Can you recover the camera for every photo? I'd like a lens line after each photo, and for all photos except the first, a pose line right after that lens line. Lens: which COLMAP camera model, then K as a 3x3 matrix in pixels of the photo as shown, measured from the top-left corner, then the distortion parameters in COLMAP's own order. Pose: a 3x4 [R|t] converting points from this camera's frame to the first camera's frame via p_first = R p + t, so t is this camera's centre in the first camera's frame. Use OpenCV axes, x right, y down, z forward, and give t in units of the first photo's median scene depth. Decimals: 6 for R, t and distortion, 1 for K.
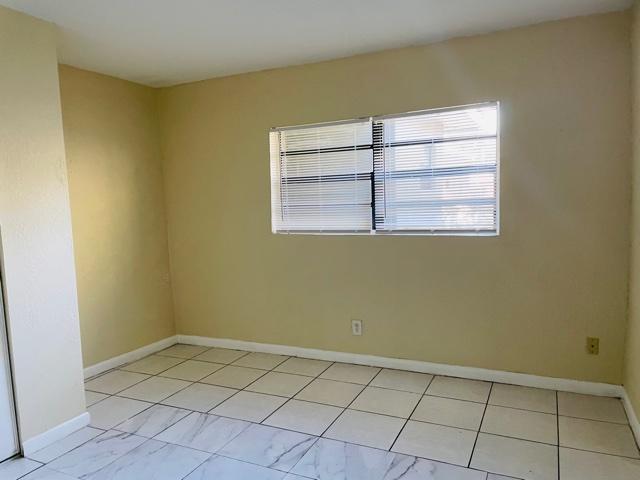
lens RADIAL K [[483.8, 0, 319.9], [0, 483.8, 240.1], [0, 0, 1]] dist [0.020479, -0.029530]
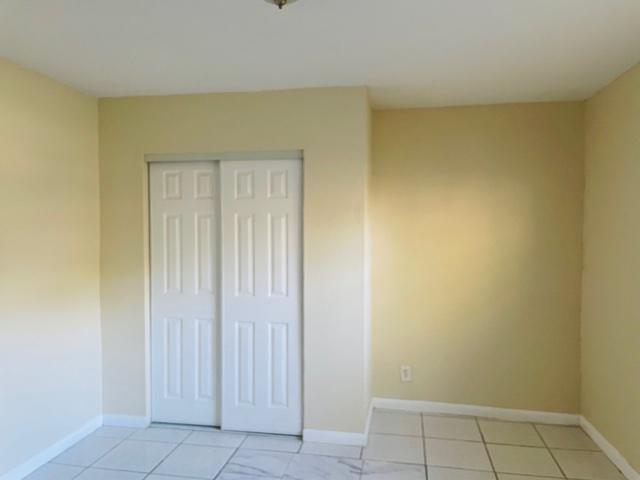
lens RADIAL K [[483.8, 0, 319.7], [0, 483.8, 241.0], [0, 0, 1]] dist [0.020479, -0.029530]
pose [[0.255687, 0.059720, -0.964913, 0.391181], [-0.100062, 0.994364, 0.035028, -0.078207], [0.961567, 0.087595, 0.260222, 0.446883]]
